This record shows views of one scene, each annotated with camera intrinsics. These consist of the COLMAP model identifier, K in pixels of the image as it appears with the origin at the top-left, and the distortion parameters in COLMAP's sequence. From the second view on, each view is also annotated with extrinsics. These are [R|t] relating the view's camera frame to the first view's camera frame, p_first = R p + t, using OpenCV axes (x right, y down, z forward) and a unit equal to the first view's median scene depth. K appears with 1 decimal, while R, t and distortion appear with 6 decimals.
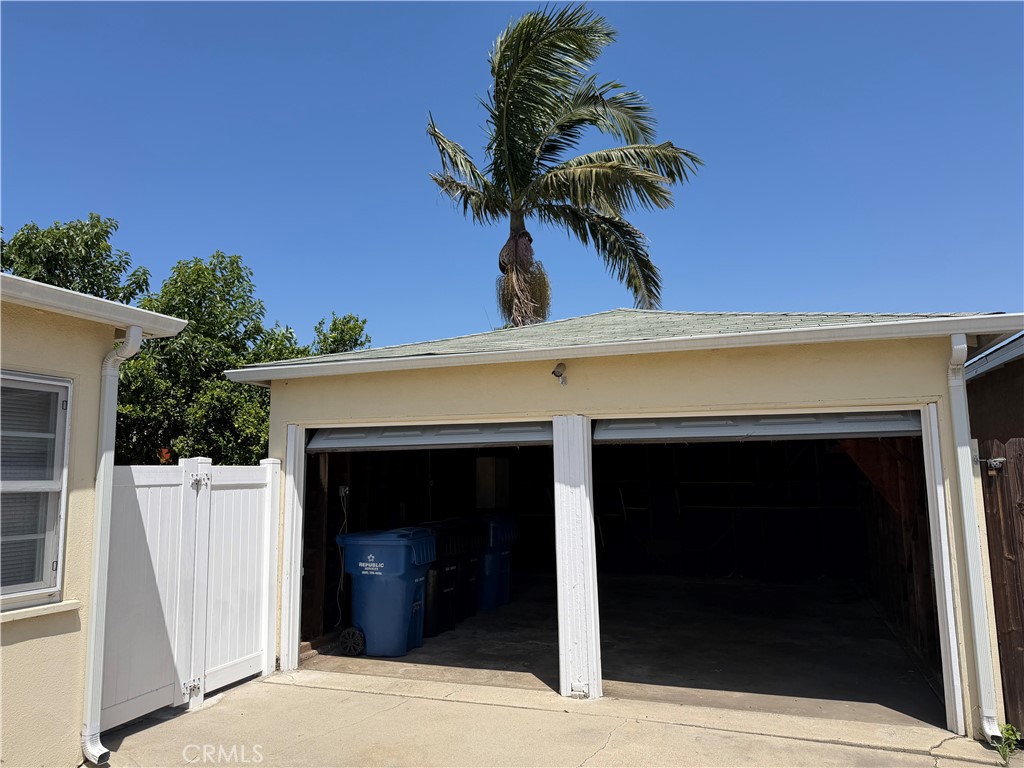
lens RADIAL K [[714.2, 0, 513.5], [0, 714.2, 382.7], [0, 0, 1]] dist [0.059785, -0.076887]
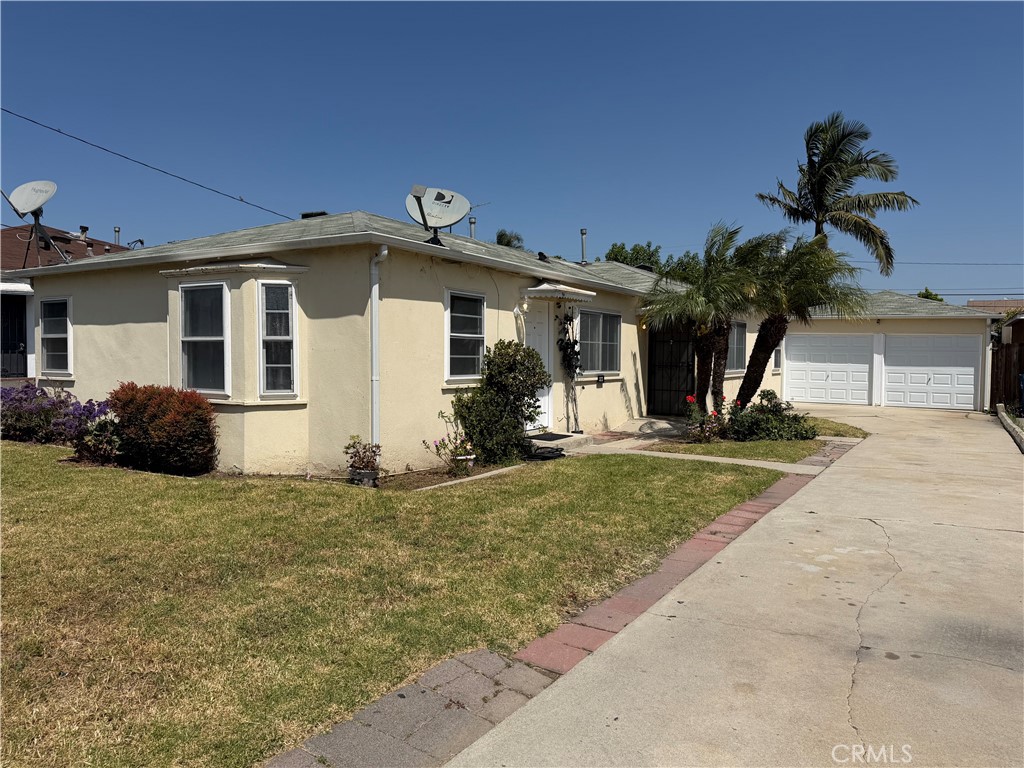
lens RADIAL K [[714.2, 0, 513.5], [0, 714.2, 382.7], [0, 0, 1]] dist [0.059785, -0.076887]
pose [[0.971126, 0.030673, -0.236585, -0.331170], [0.009032, 0.986262, 0.164943, -0.137241], [0.238394, -0.162317, 0.957508, -1.196804]]
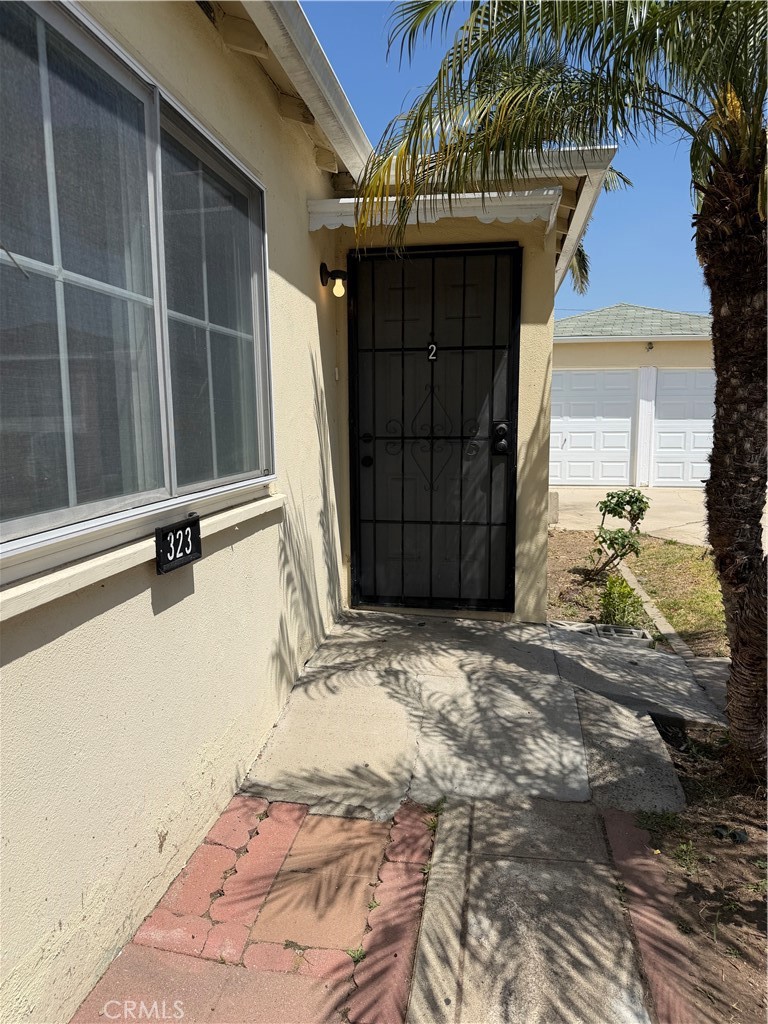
lens RADIAL K [[714.2, 0, 384.0], [0, 714.2, 512.0], [0, 0, 1]] dist [0.059785, -0.076887]
pose [[0.988124, -0.016051, 0.152818, -0.420799], [-0.024322, 0.965654, 0.258691, -0.033854], [-0.151721, -0.259336, 0.953795, -0.431123]]
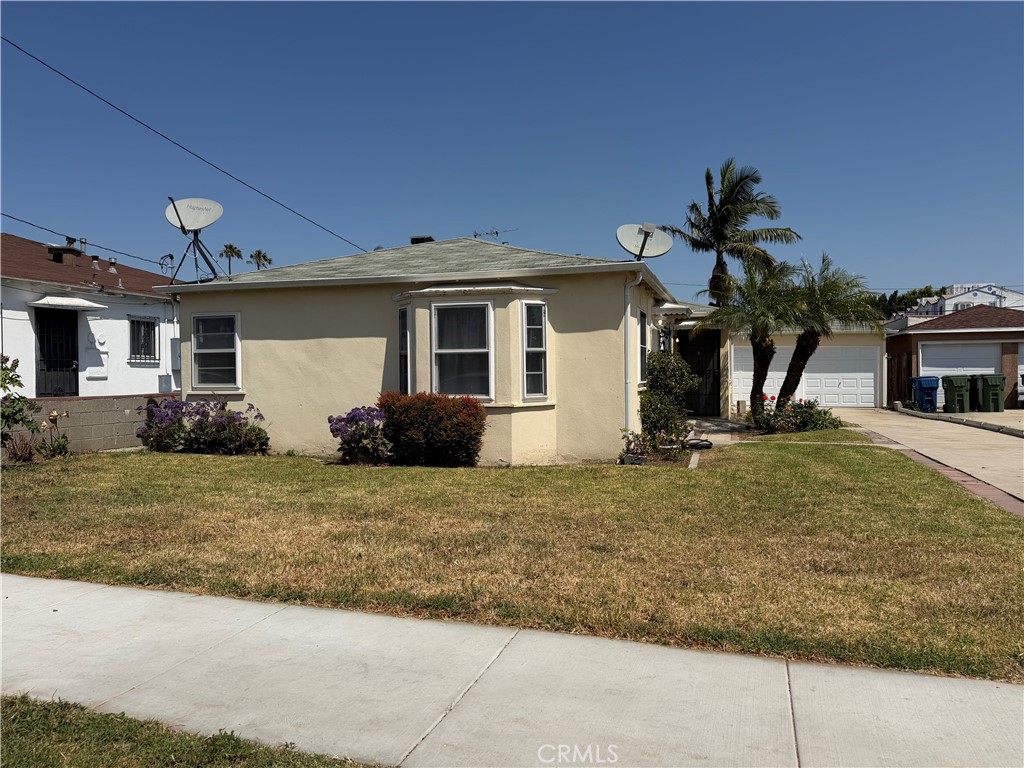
lens RADIAL K [[708.5, 0, 514.4], [0, 708.5, 383.2], [0, 0, 1]] dist [0.149021, -0.263321]
pose [[0.999917, 0.006048, 0.011407, -0.685277], [-0.007603, 0.989890, 0.141634, -0.142819], [-0.010435, -0.141709, 0.989853, -1.356386]]
